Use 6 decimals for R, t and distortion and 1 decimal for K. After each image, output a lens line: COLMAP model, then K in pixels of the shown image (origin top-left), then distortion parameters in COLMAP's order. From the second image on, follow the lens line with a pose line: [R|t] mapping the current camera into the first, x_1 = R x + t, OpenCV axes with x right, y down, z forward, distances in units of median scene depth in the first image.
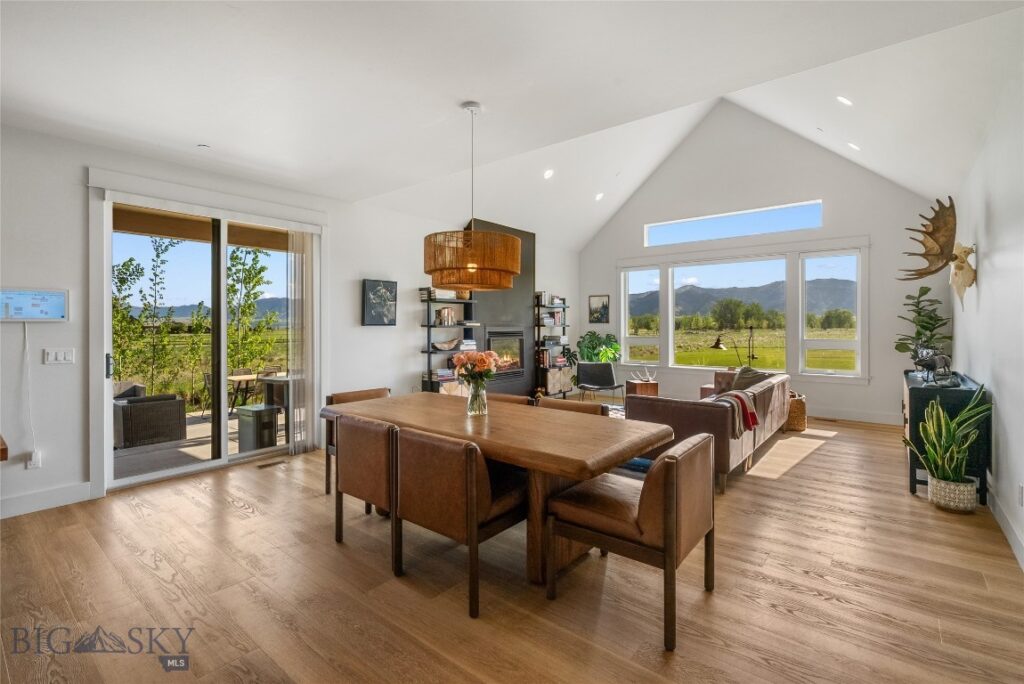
lens RADIAL K [[471.0, 0, 512.7], [0, 471.0, 322.4], [0, 0, 1]] dist [-0.001607, 0.000514]
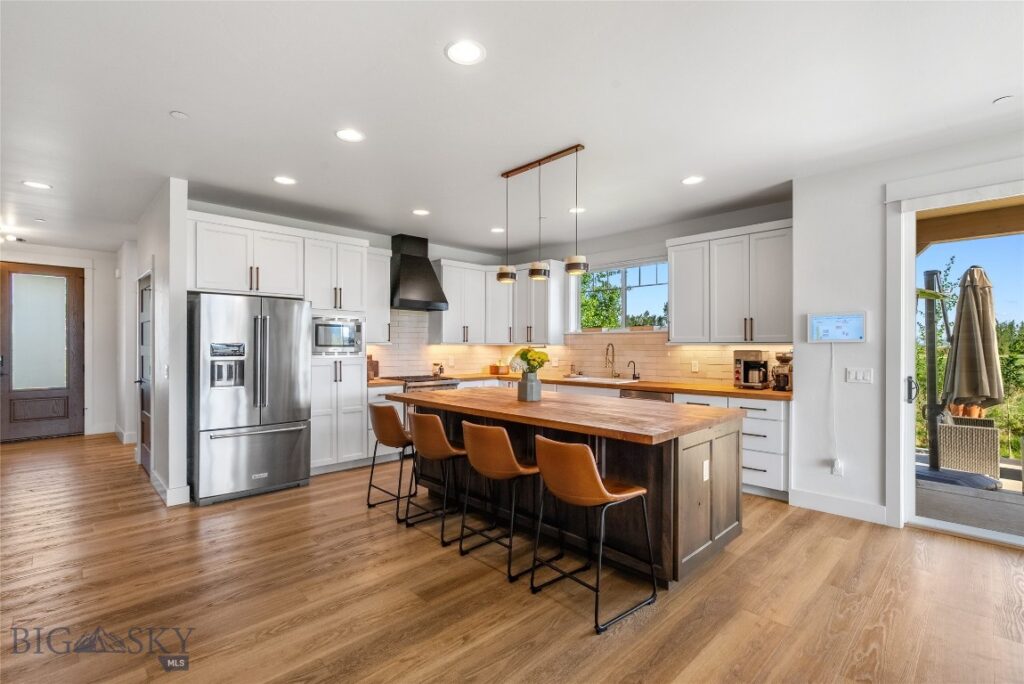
lens RADIAL K [[468.5, 0, 511.7], [0, 468.5, 345.8], [0, 0, 1]] dist [-0.000030, 0.000272]
pose [[-0.115726, 0.000954, -0.993281, 0.100277], [0.004912, 0.999988, 0.000388, 0.000954], [0.993269, -0.004834, -0.115729, 0.225451]]
